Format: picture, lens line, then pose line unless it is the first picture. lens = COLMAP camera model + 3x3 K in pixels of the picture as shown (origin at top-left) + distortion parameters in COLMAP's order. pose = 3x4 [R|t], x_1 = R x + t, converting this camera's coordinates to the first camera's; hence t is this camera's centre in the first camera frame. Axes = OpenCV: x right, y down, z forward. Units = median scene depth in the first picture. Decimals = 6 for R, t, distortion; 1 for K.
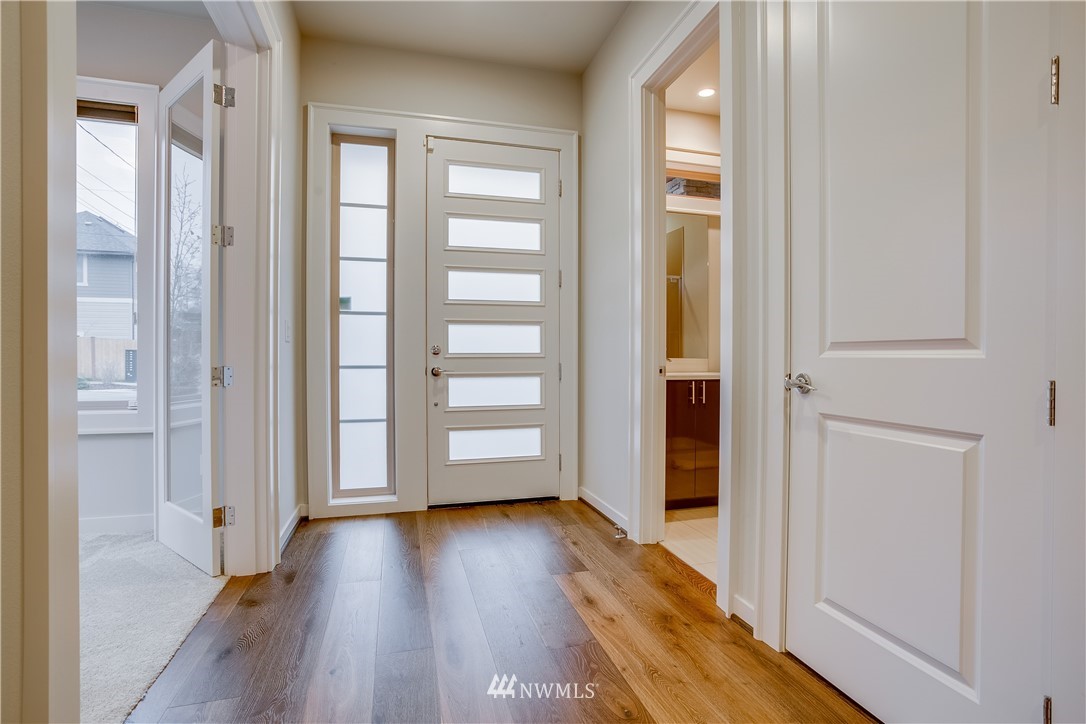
lens RADIAL K [[526.8, 0, 541.4], [0, 526.8, 364.7], [0, 0, 1]] dist [-0.043483, 0.008842]
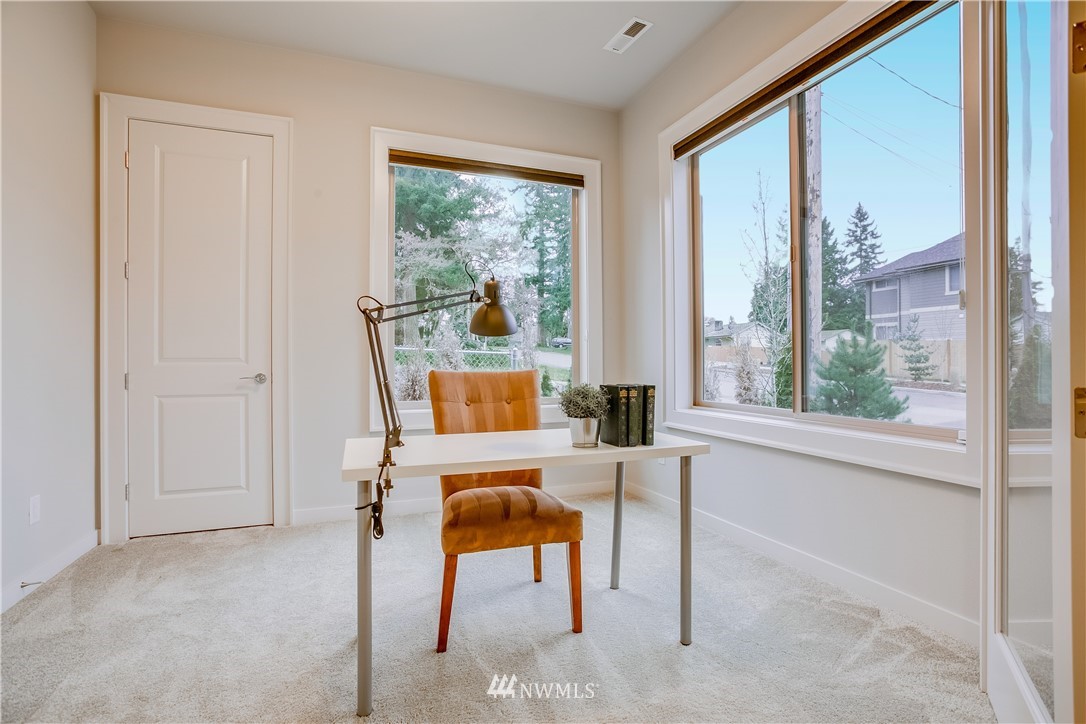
lens RADIAL K [[526.8, 0, 561.6], [0, 526.8, 359.6], [0, 0, 1]] dist [-0.043483, 0.008842]
pose [[0.110744, -0.009558, -0.993803, -0.270078], [-0.002533, 0.999948, -0.009900, 0.002581], [0.993846, 0.003613, 0.110715, 0.506424]]
